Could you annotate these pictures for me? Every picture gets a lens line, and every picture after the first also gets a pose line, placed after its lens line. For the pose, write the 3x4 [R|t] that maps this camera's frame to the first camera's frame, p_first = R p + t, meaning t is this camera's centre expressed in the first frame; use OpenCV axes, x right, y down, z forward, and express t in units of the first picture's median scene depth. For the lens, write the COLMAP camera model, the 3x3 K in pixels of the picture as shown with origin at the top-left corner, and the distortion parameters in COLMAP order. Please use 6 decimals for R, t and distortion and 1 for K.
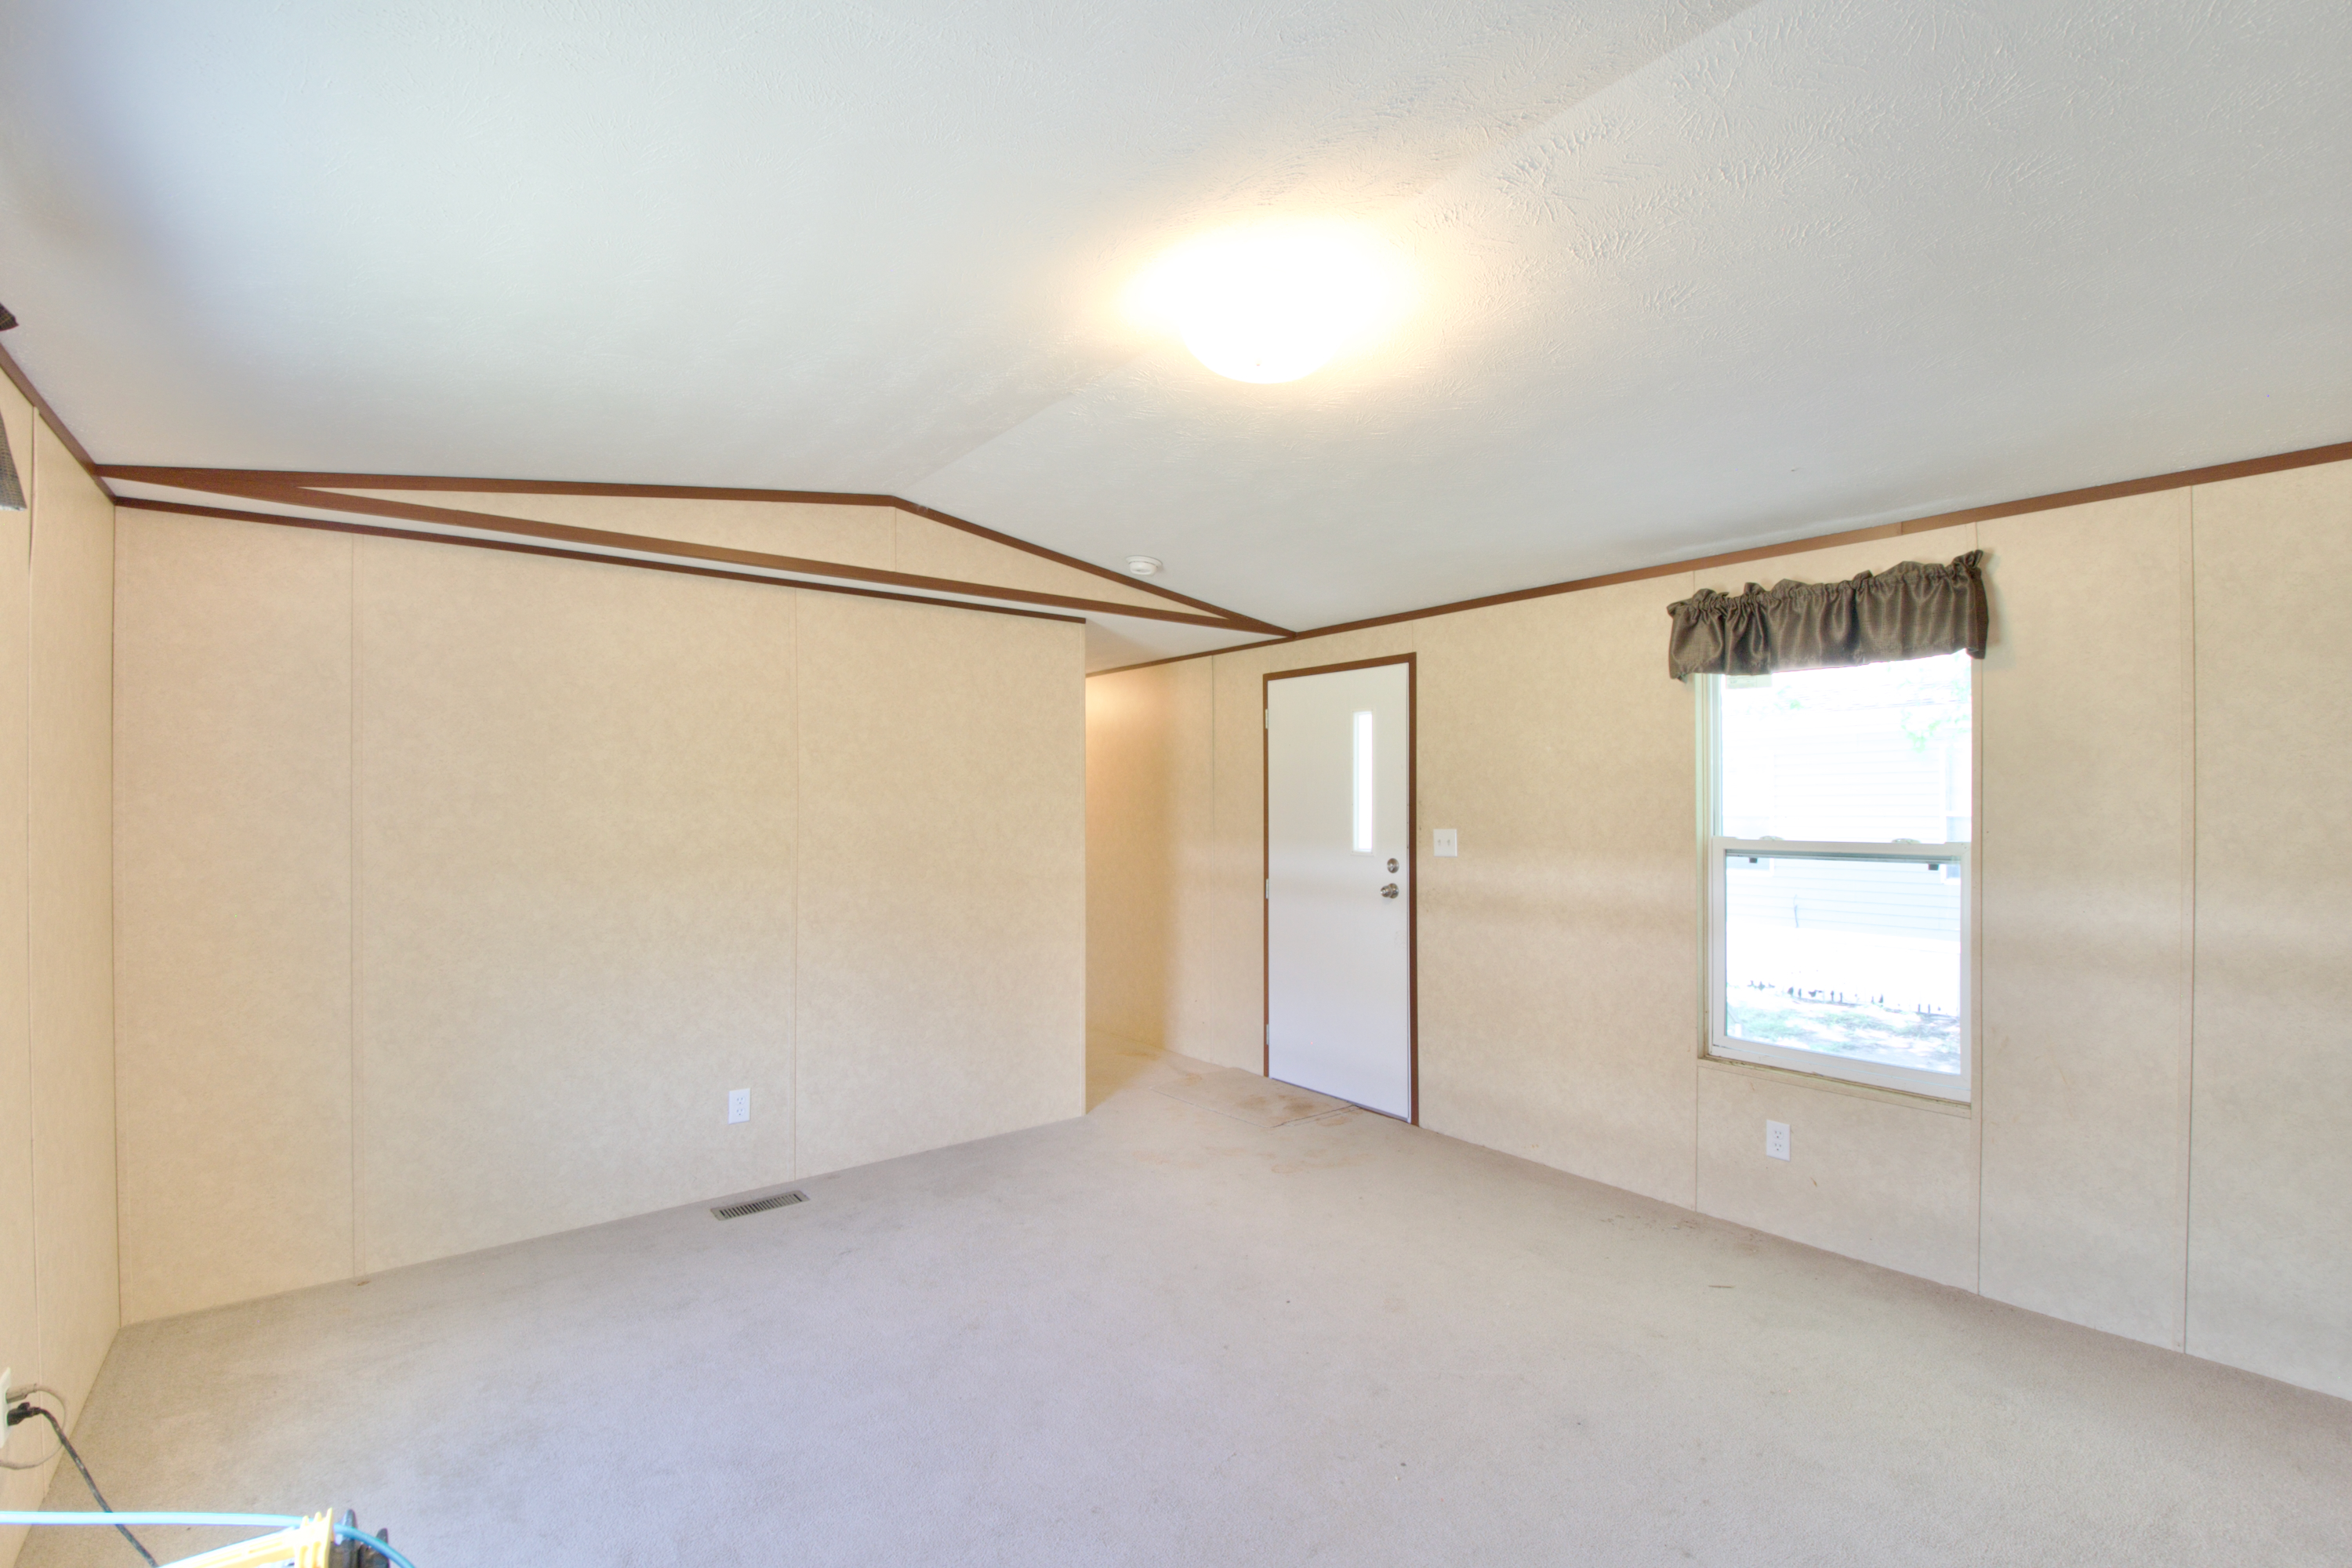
lens RADIAL K [[1038.3, 0, 1176.1], [0, 1038.3, 799.8], [0, 0, 1]] dist [0.017568, -0.022912]
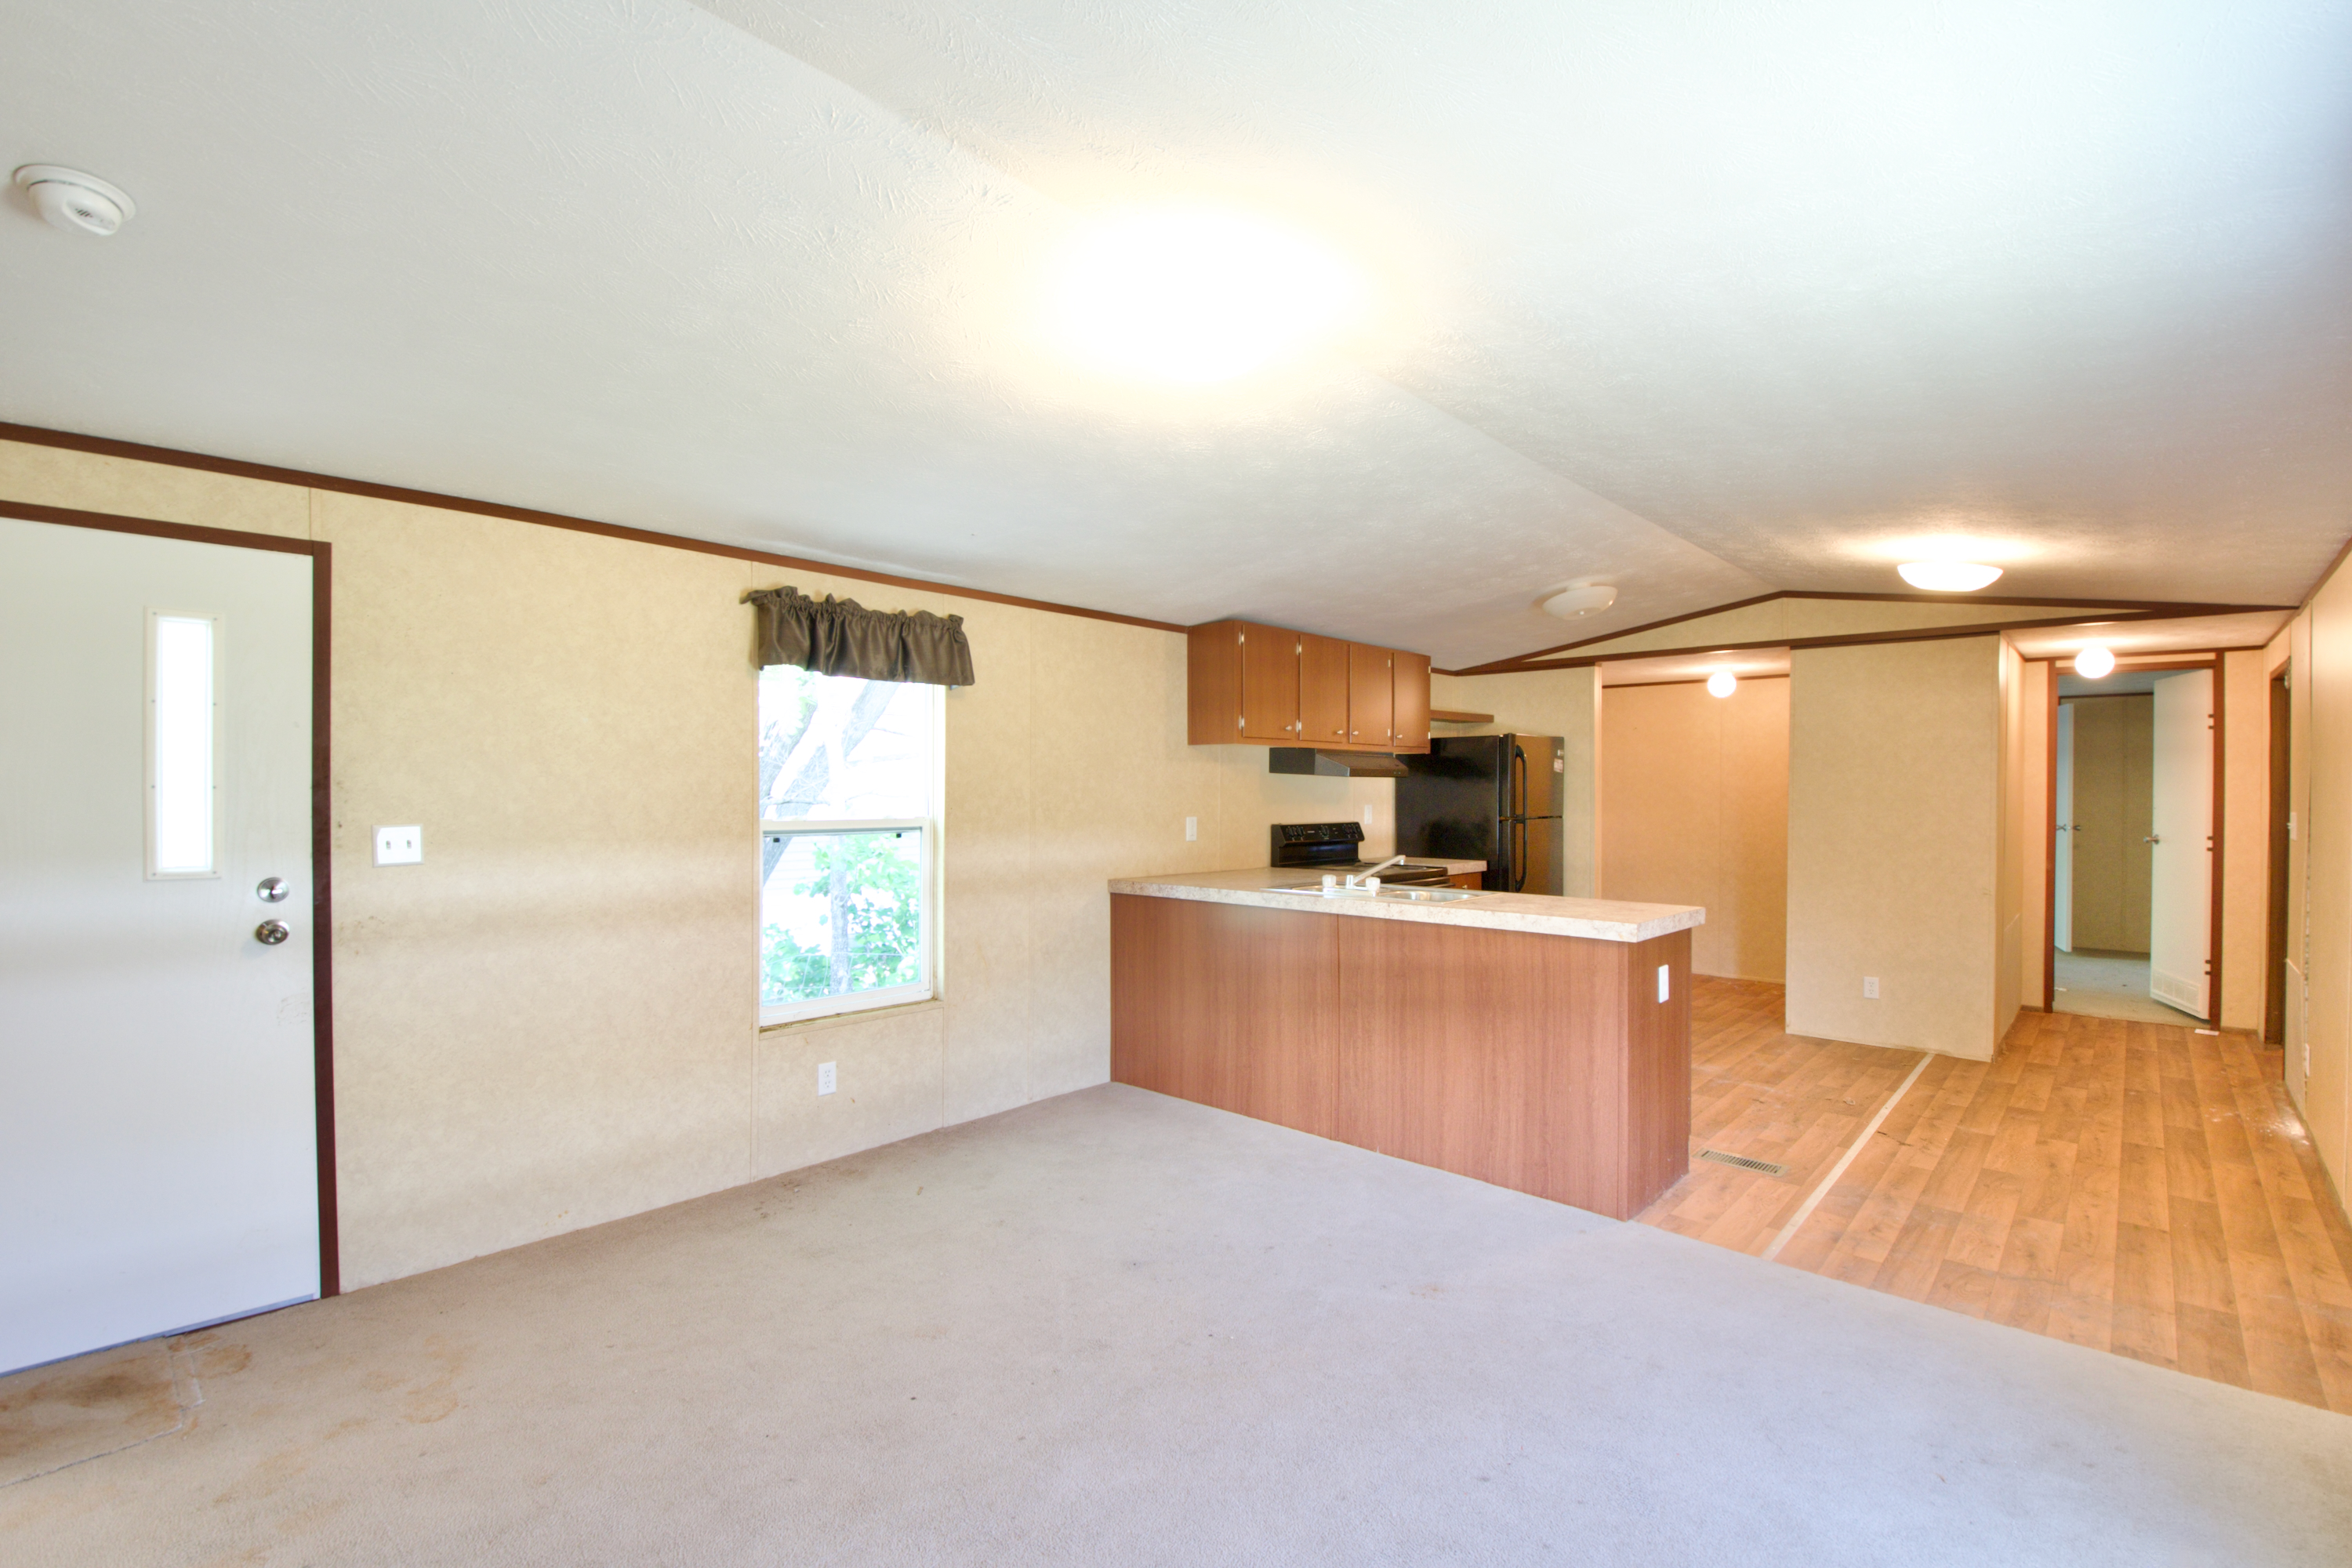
lens RADIAL K [[1038.3, 0, 1176.1], [0, 1038.3, 799.8], [0, 0, 1]] dist [0.017568, -0.022912]
pose [[-0.155043, -0.007945, 0.987876, -0.532351], [-0.008008, 0.999945, 0.006786, 0.004267], [-0.987875, -0.006859, -0.155098, 0.678469]]
